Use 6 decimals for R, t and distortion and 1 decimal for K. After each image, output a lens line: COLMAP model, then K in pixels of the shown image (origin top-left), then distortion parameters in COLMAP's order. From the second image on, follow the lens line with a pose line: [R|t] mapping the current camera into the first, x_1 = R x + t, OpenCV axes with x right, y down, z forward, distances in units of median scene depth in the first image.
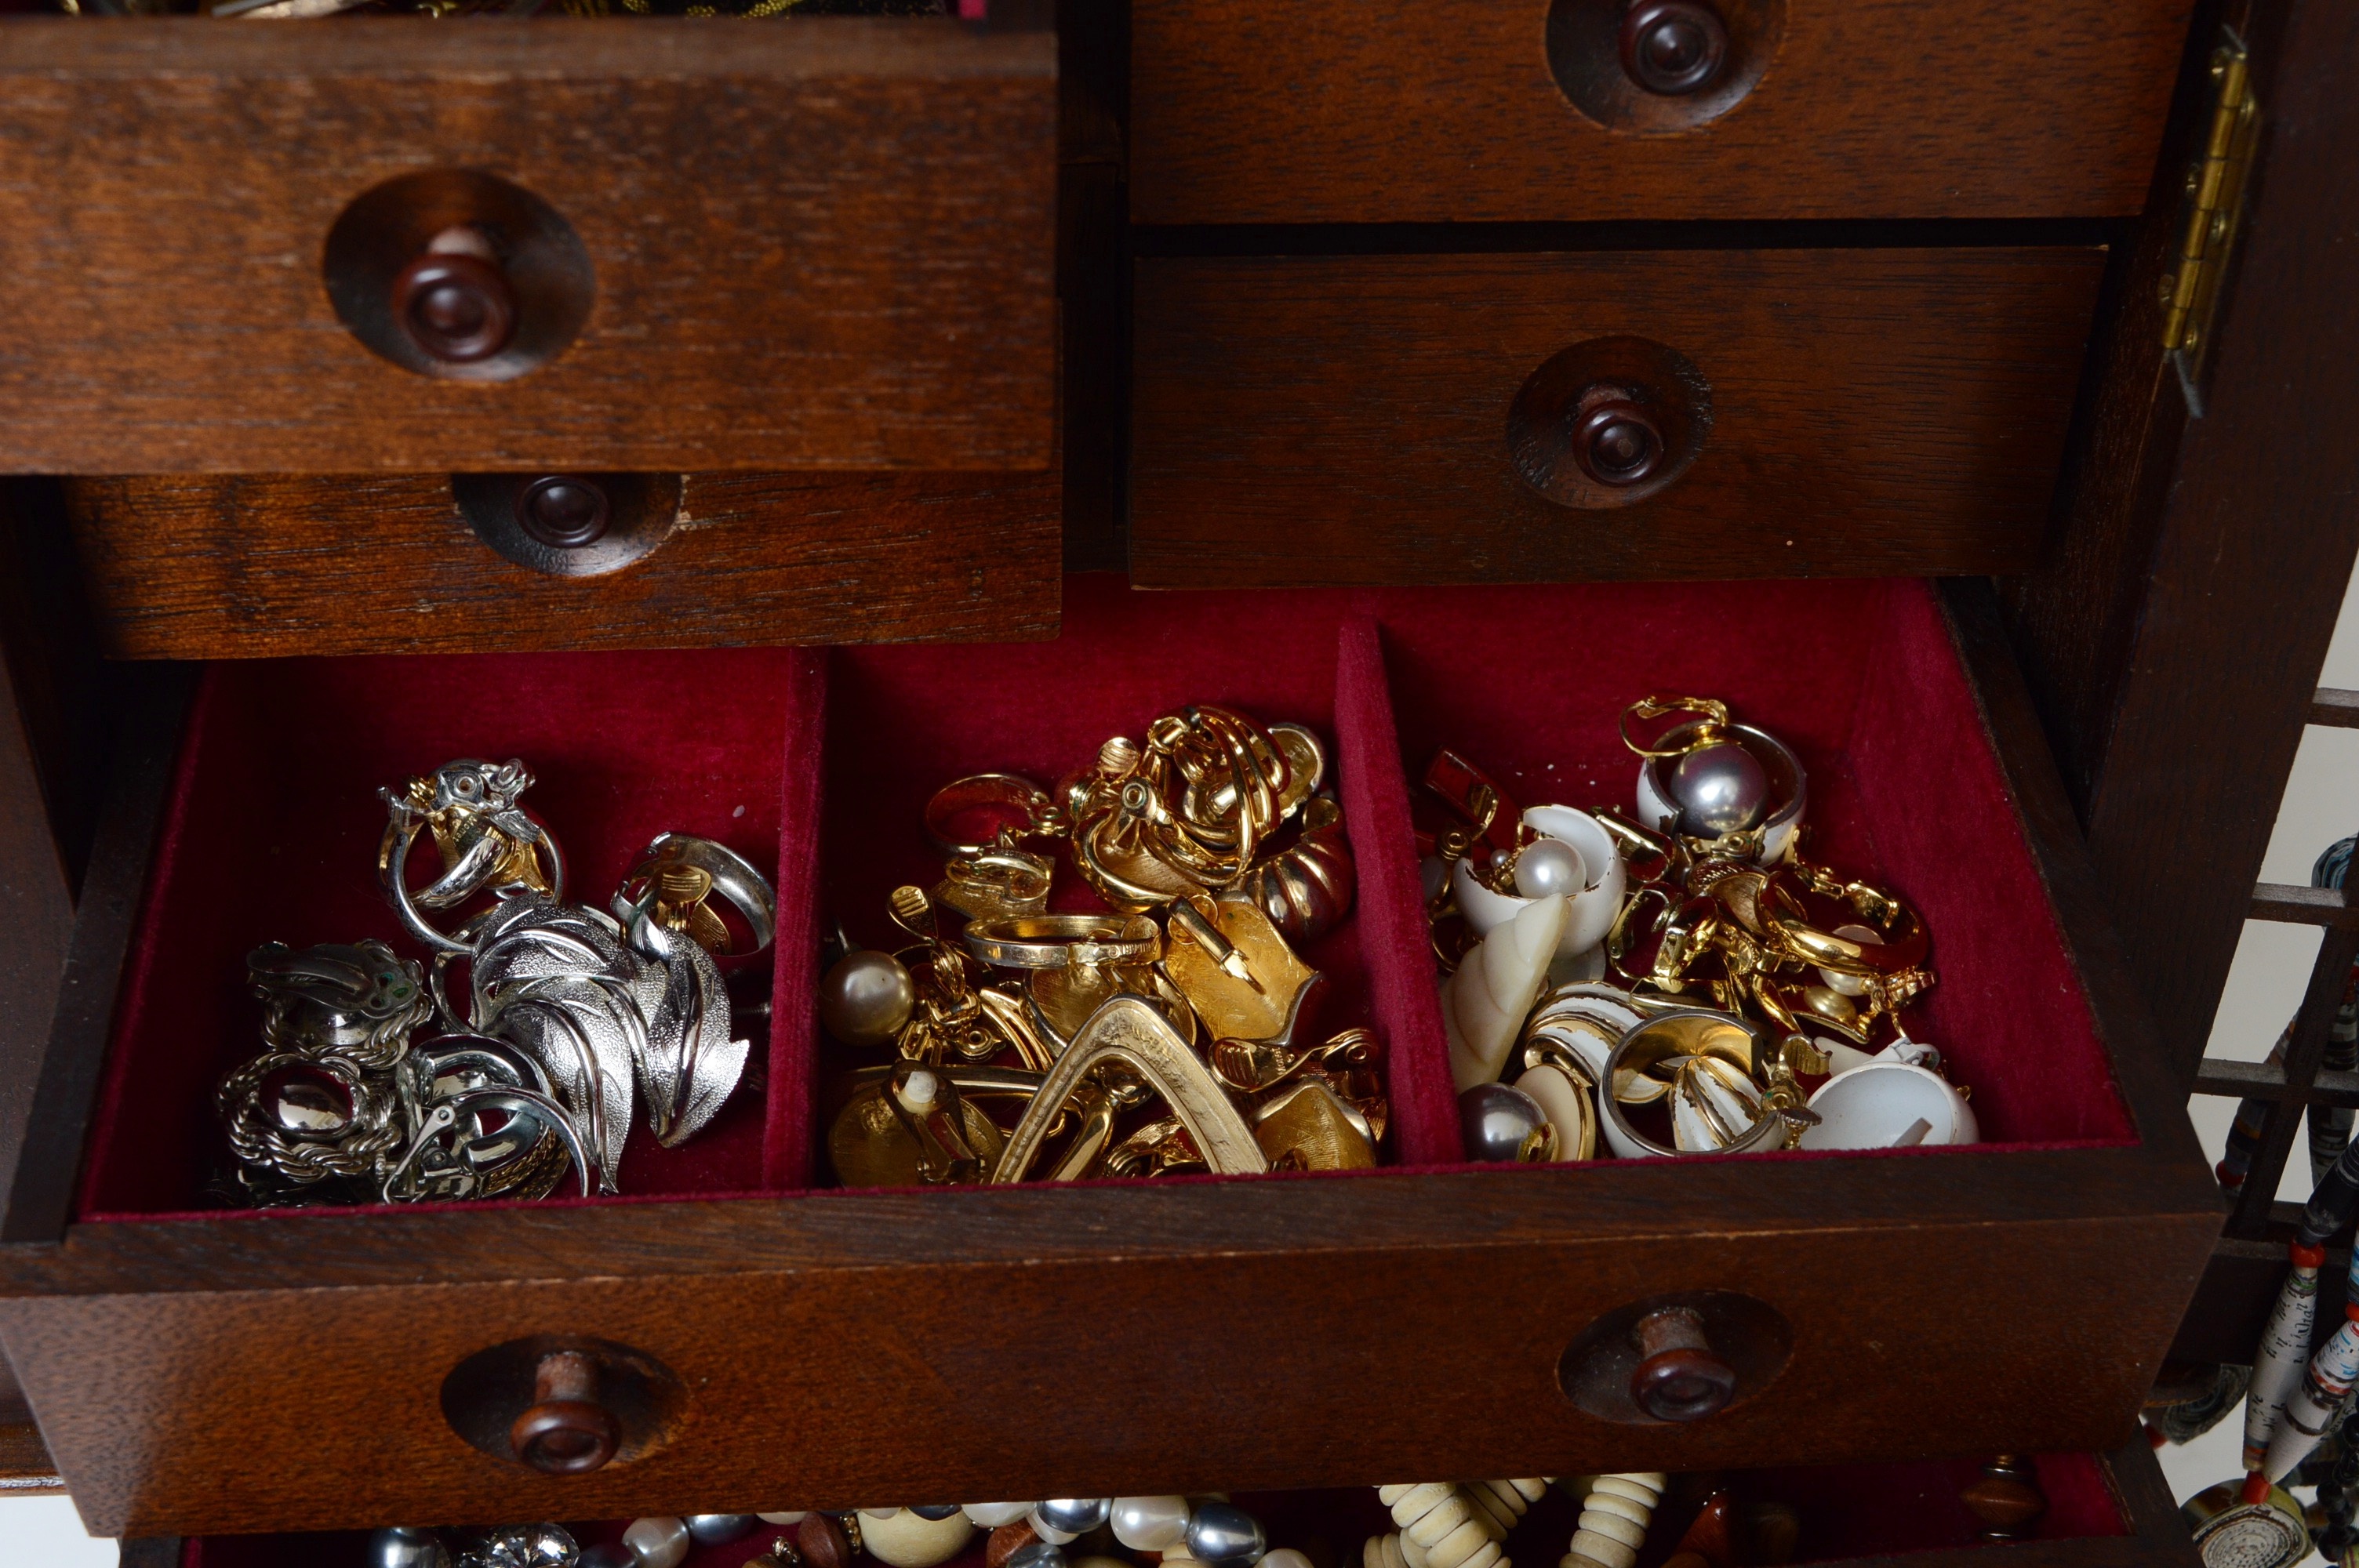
lens RADIAL K [[3020.0, 0, 1160.9], [0, 3020.0, 785.3], [0, 0, 1]] dist [-0.053533, 0.000000]
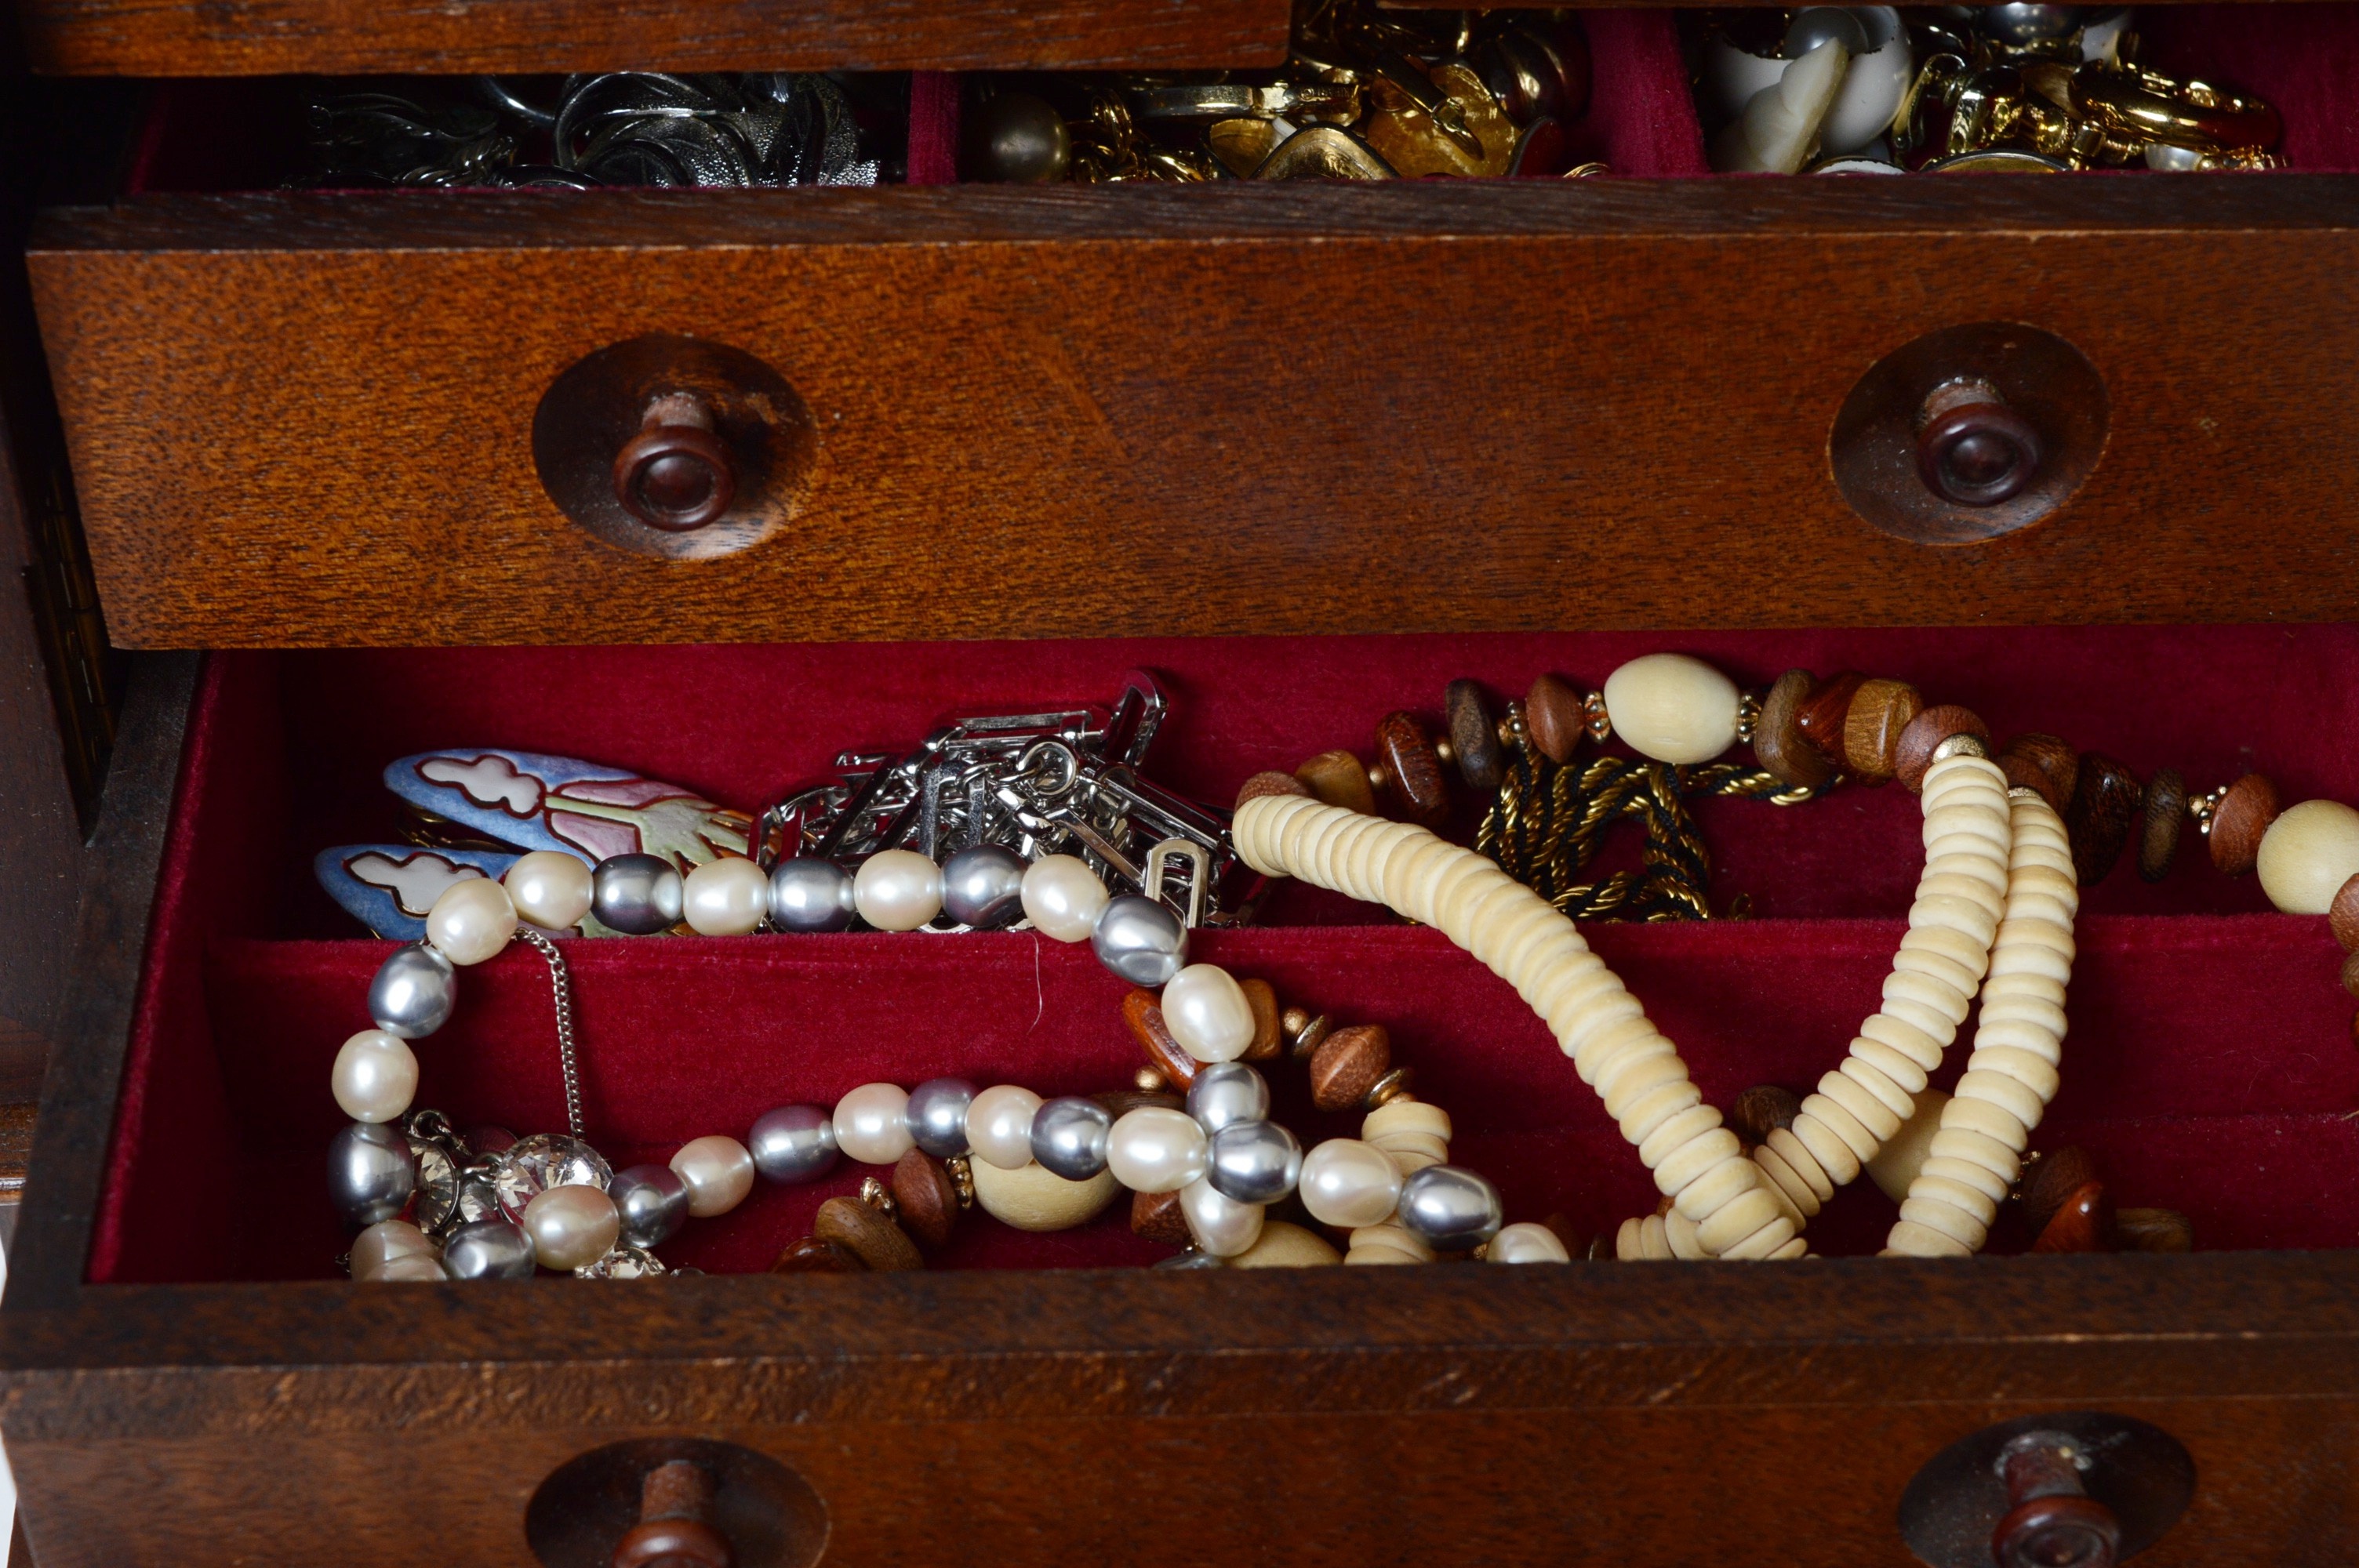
lens RADIAL K [[4094.6, 0, 1195.2], [0, 4094.6, 781.4], [0, 0, 1]] dist [0.017170, 0.000000]
pose [[0.997810, 0.041978, -0.051110, 0.015781], [-0.037704, 0.995928, 0.081892, 0.203004], [0.054339, -0.079785, 0.995330, -0.176864]]
